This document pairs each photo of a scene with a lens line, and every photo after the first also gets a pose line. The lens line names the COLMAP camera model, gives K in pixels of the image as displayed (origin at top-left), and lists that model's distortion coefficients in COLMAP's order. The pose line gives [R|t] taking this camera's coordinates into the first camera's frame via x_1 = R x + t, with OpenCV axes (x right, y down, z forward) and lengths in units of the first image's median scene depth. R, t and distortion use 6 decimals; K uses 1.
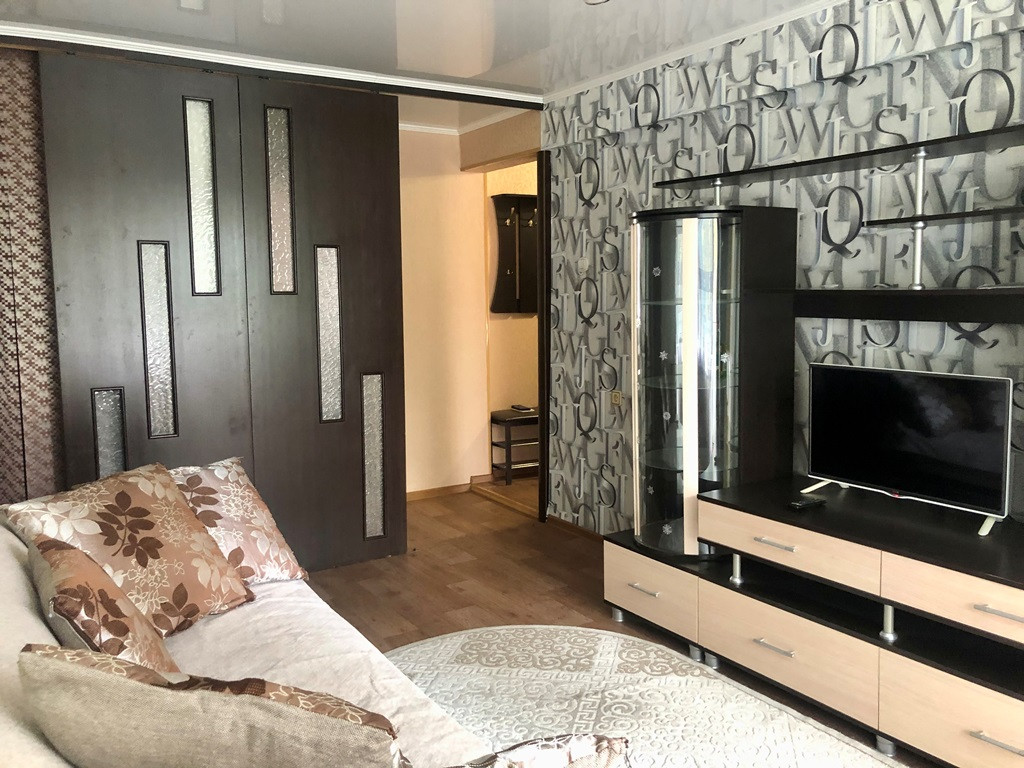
lens RADIAL K [[840.6, 0, 531.1], [0, 840.6, 369.3], [0, 0, 1]] dist [0.026779, -0.033549]
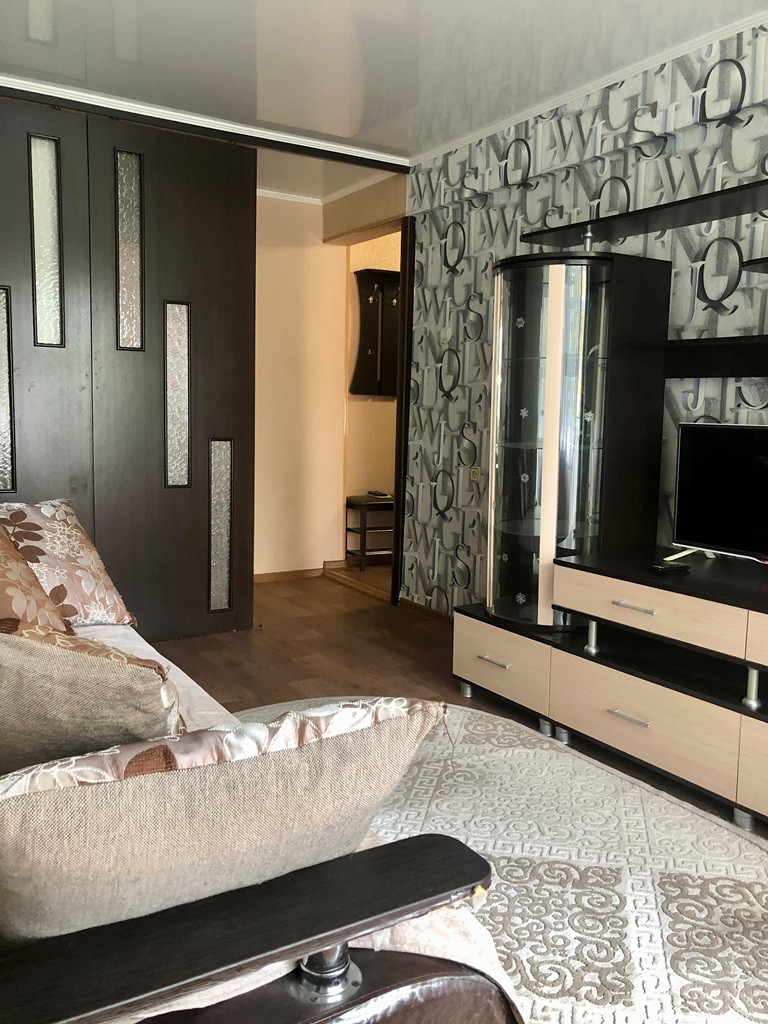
lens RADIAL K [[840.6, 0, 389.1], [0, 840.6, 505.9], [0, 0, 1]] dist [0.026779, -0.033549]
pose [[0.999374, 0.034375, -0.008368, 0.017570], [-0.034189, 0.999184, 0.021487, 0.071018], [0.009100, -0.021188, 0.999734, 0.052163]]
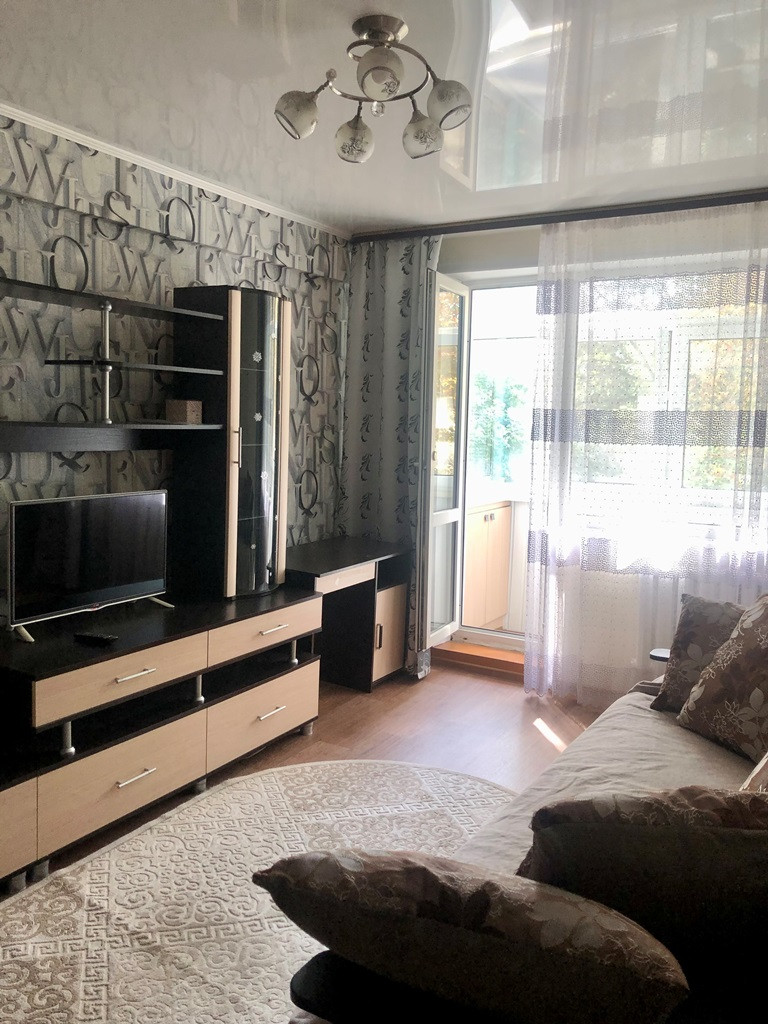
lens RADIAL K [[840.6, 0, 358.9], [0, 840.6, 496.7], [0, 0, 1]] dist [0.026779, -0.033549]
pose [[-0.434696, -0.087453, 0.896321, -0.567858], [0.062580, 0.989935, 0.126937, -0.093167], [-0.898400, 0.111271, -0.424848, 0.919309]]
